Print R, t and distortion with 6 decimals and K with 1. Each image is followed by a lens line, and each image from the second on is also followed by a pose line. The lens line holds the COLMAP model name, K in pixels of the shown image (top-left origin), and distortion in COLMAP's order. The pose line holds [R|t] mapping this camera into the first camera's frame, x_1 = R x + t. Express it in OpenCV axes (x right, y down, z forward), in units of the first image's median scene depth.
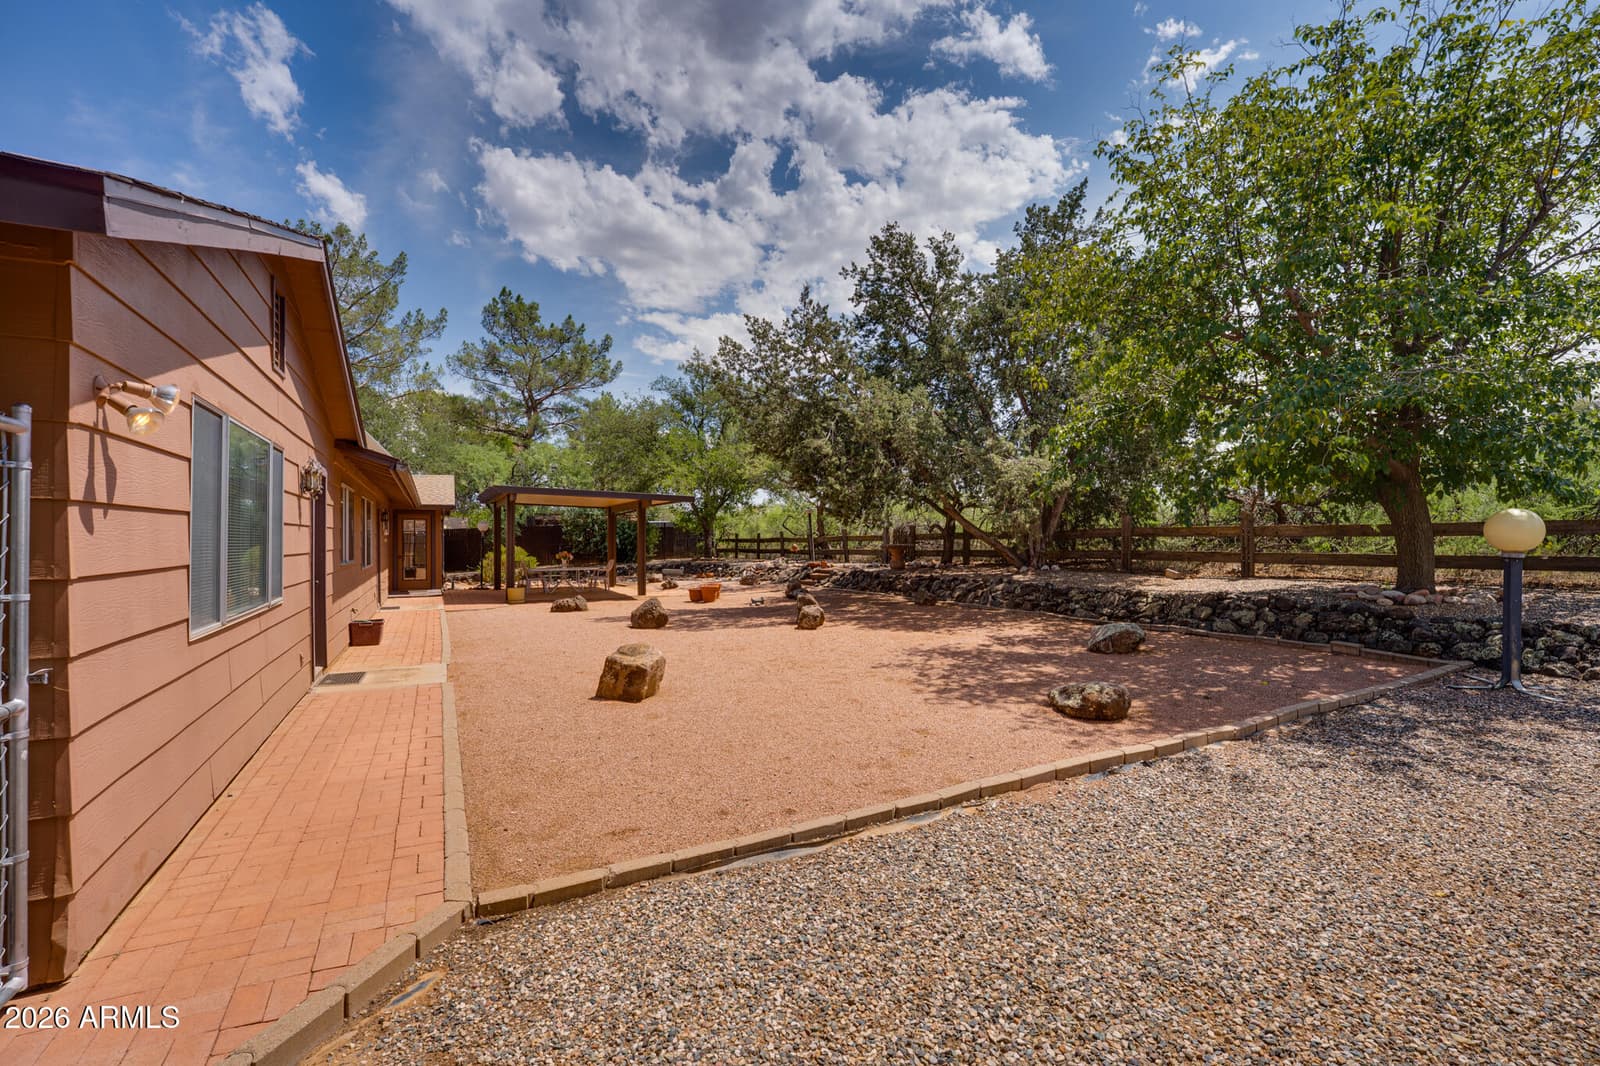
lens RADIAL K [[710.3, 0, 800.0], [0, 710.3, 533.0], [0, 0, 1]] dist [-0.023934, -0.000084]
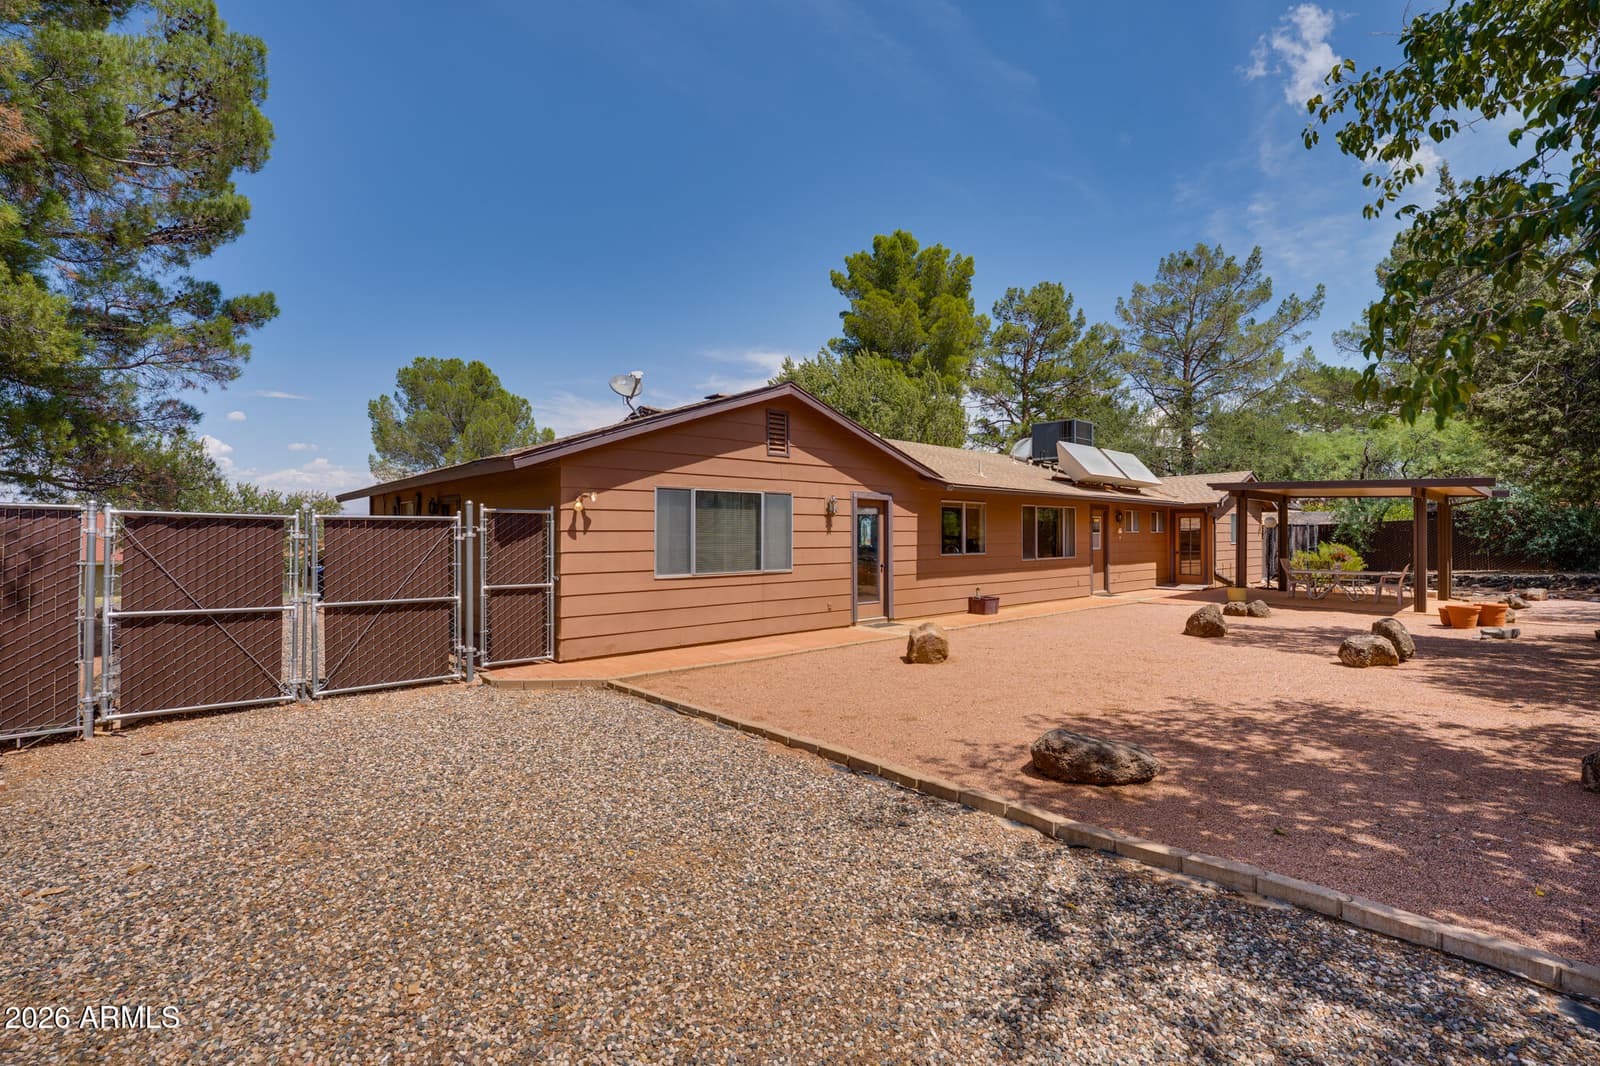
lens RADIAL K [[706.0, 0, 782.6], [0, 706.0, 529.8], [0, 0, 1]] dist [-0.002696, -0.000114]
pose [[0.238582, -0.001033, -0.971122, 0.219475], [0.006870, 0.999976, 0.000624, -0.003851], [0.971098, -0.006820, 0.238583, 0.097706]]
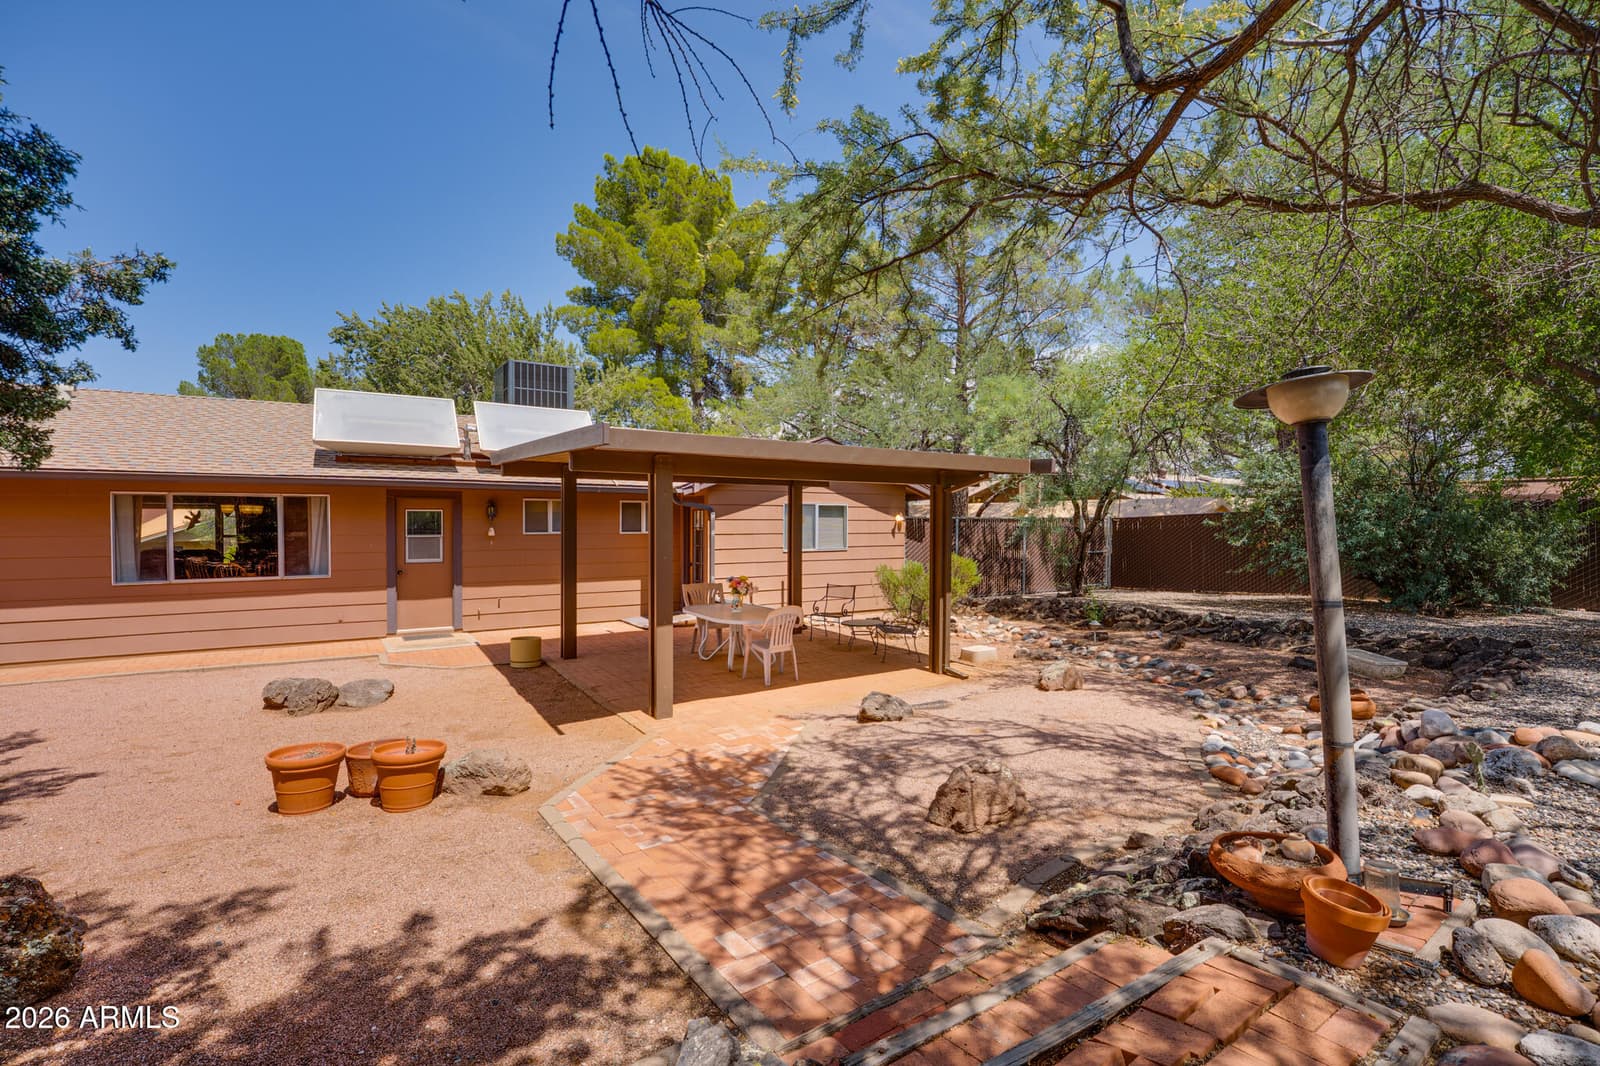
lens RADIAL K [[721.3, 0, 800.0], [0, 721.3, 533.0], [0, 0, 1]] dist [-0.003518, -0.000389]
pose [[0.080791, 0.021760, -0.996494, 0.097526], [0.004709, 0.999742, 0.022212, -0.008114], [0.996720, -0.006487, 0.080668, 0.671530]]
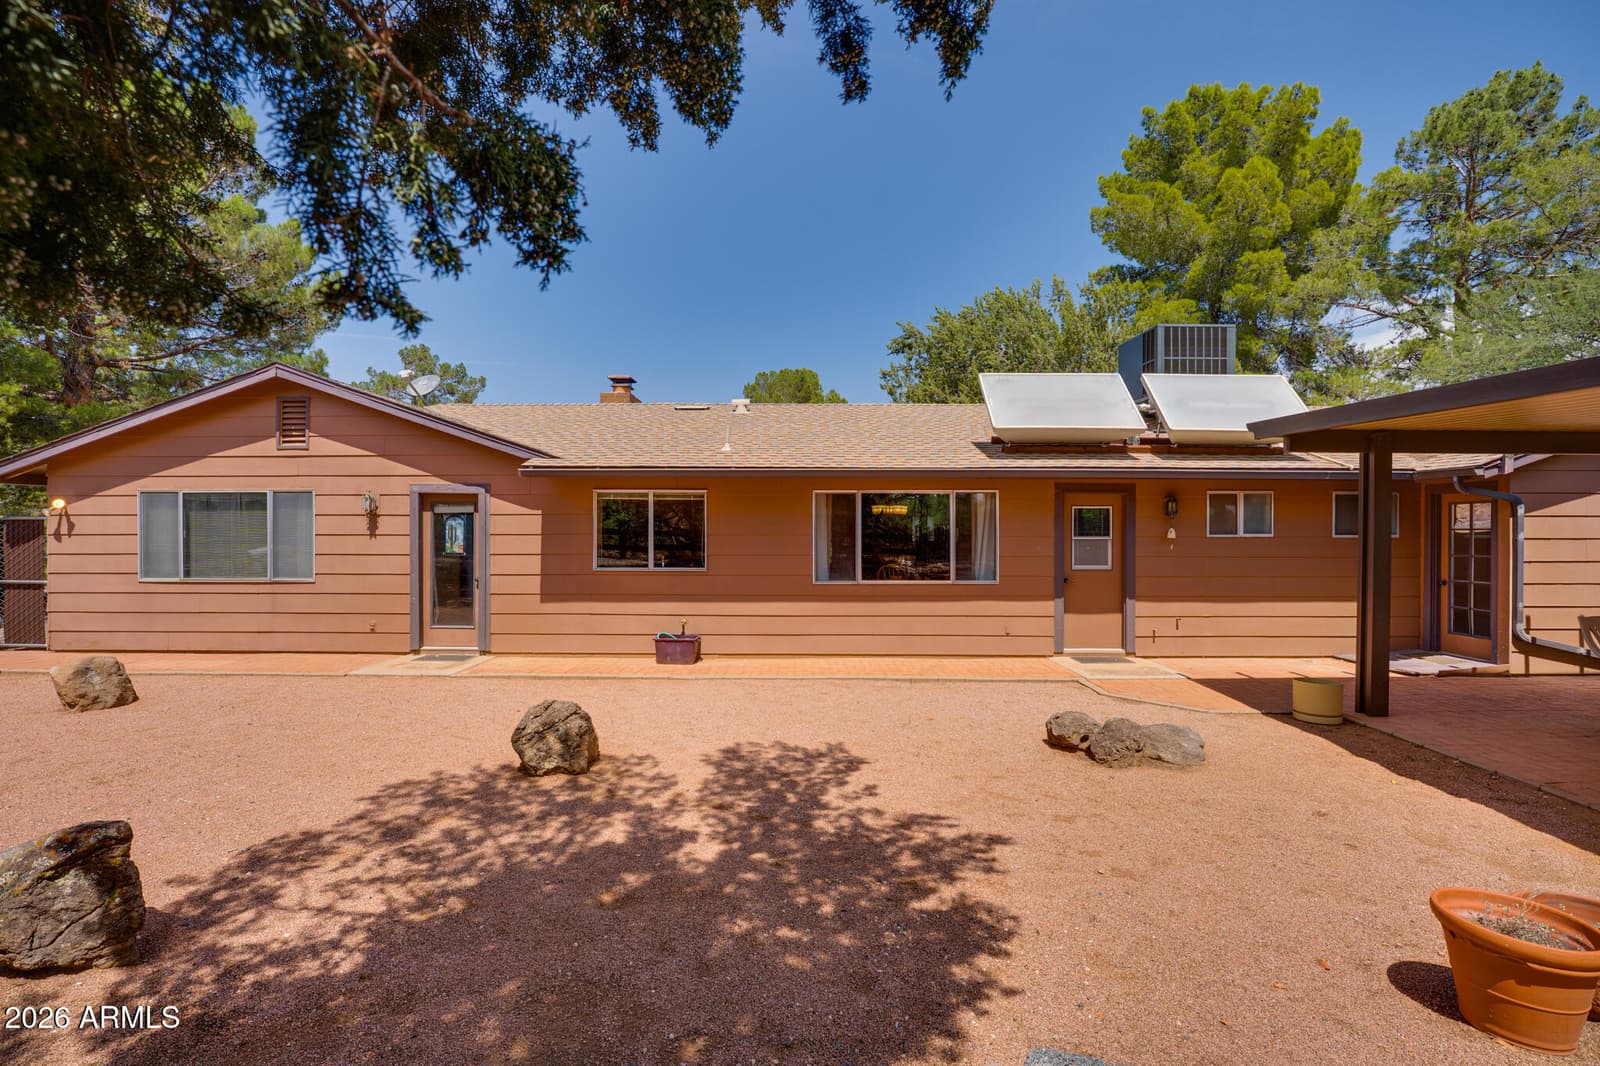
lens RADIAL K [[706.0, 0, 782.6], [0, 706.0, 529.8], [0, 0, 1]] dist [-0.002696, -0.000114]
pose [[-0.472392, 0.000989, -0.881388, 0.041246], [0.007164, 0.999971, -0.002718, -0.002686], [0.881359, -0.007598, -0.472385, 0.529823]]
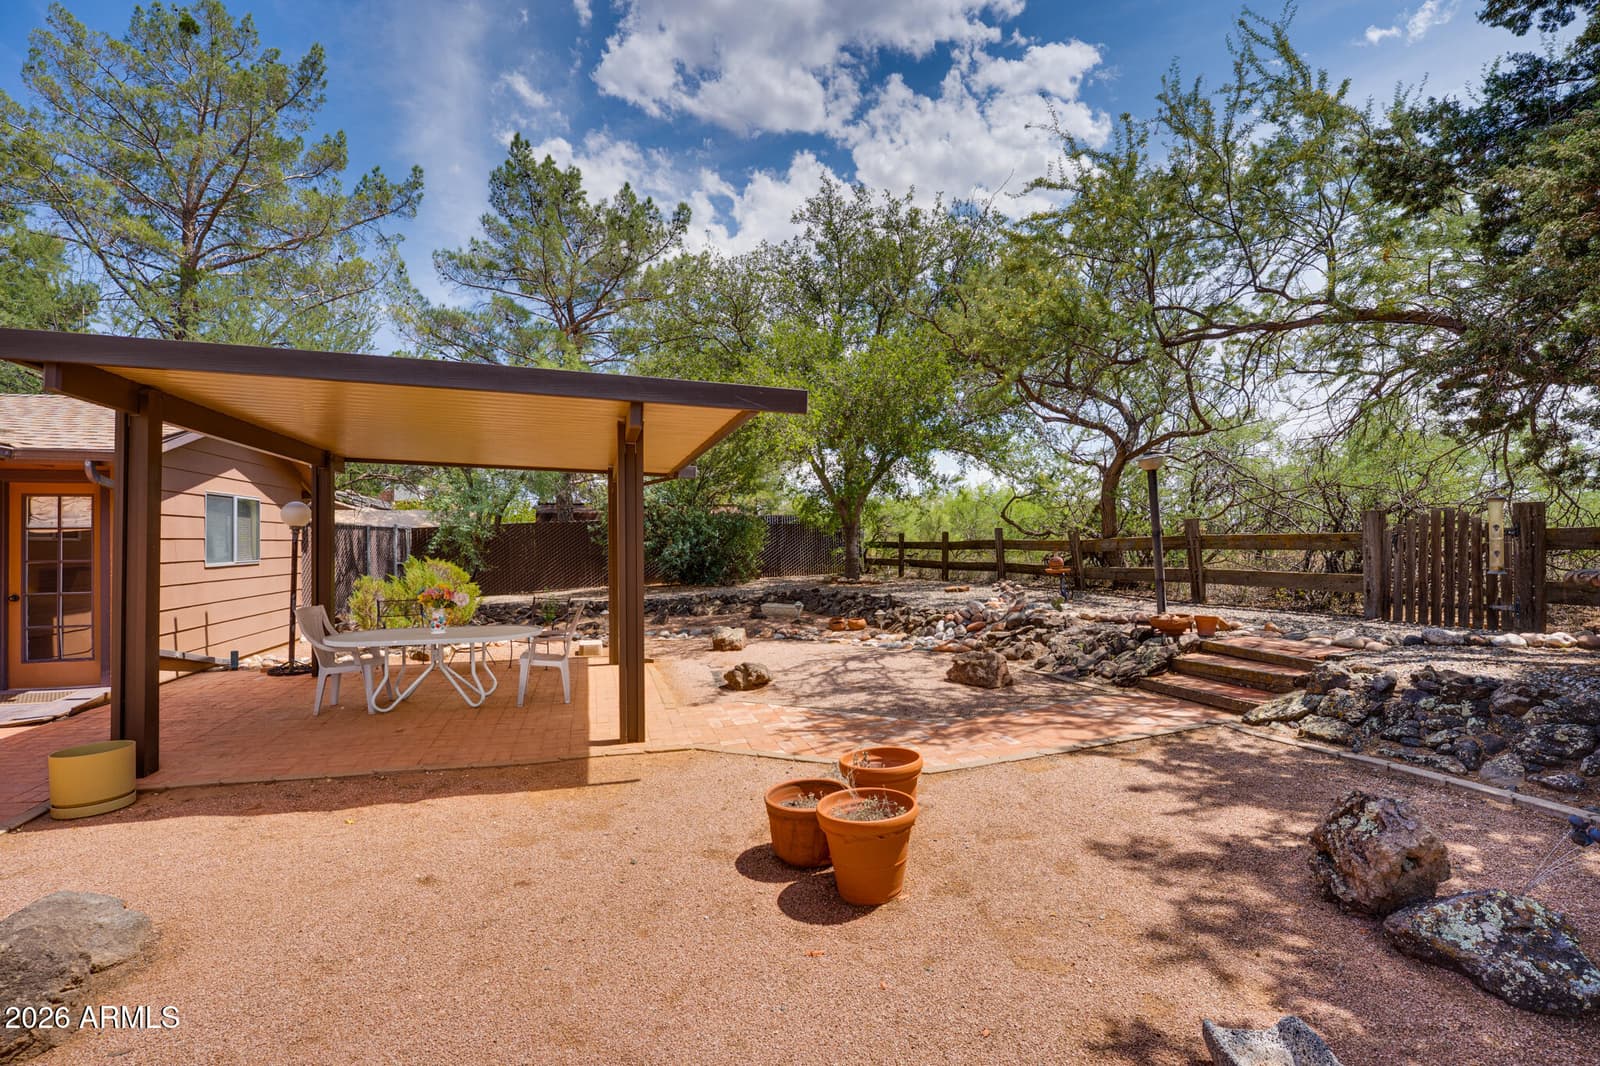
lens RADIAL K [[721.3, 0, 800.0], [0, 721.3, 533.0], [0, 0, 1]] dist [-0.003518, -0.000389]
pose [[0.980005, -0.005285, -0.198900, -0.059155], [0.004945, 0.999985, -0.002207, 0.001696], [0.198909, 0.001180, 0.980017, 0.456984]]
